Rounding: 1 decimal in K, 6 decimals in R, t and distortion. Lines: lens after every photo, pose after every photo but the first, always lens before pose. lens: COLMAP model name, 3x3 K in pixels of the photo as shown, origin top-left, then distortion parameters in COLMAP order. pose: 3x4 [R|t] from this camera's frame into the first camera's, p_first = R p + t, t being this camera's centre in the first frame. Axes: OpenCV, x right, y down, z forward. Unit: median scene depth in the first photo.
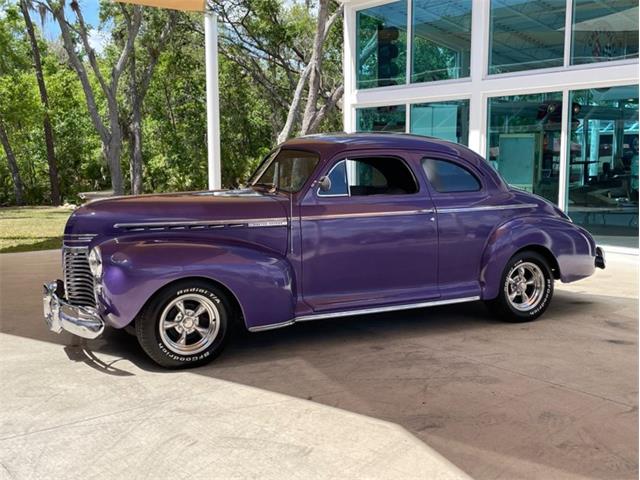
lens RADIAL K [[722.6, 0, 327.3], [0, 722.6, 239.3], [0, 0, 1]] dist [0.114498, -0.224257]
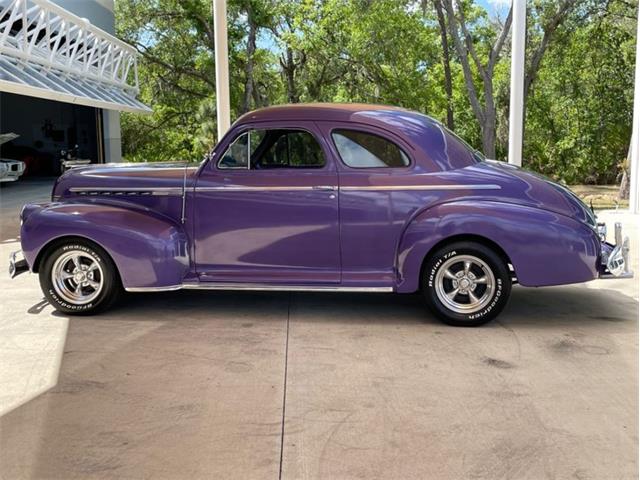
lens RADIAL K [[722.6, 0, 327.3], [0, 722.6, 239.3], [0, 0, 1]] dist [0.114498, -0.224257]
pose [[0.809278, 0.074661, -0.582662, 0.729216], [-0.060859, 0.997209, 0.043251, -0.014280], [0.584265, 0.000459, 0.811563, 0.279157]]
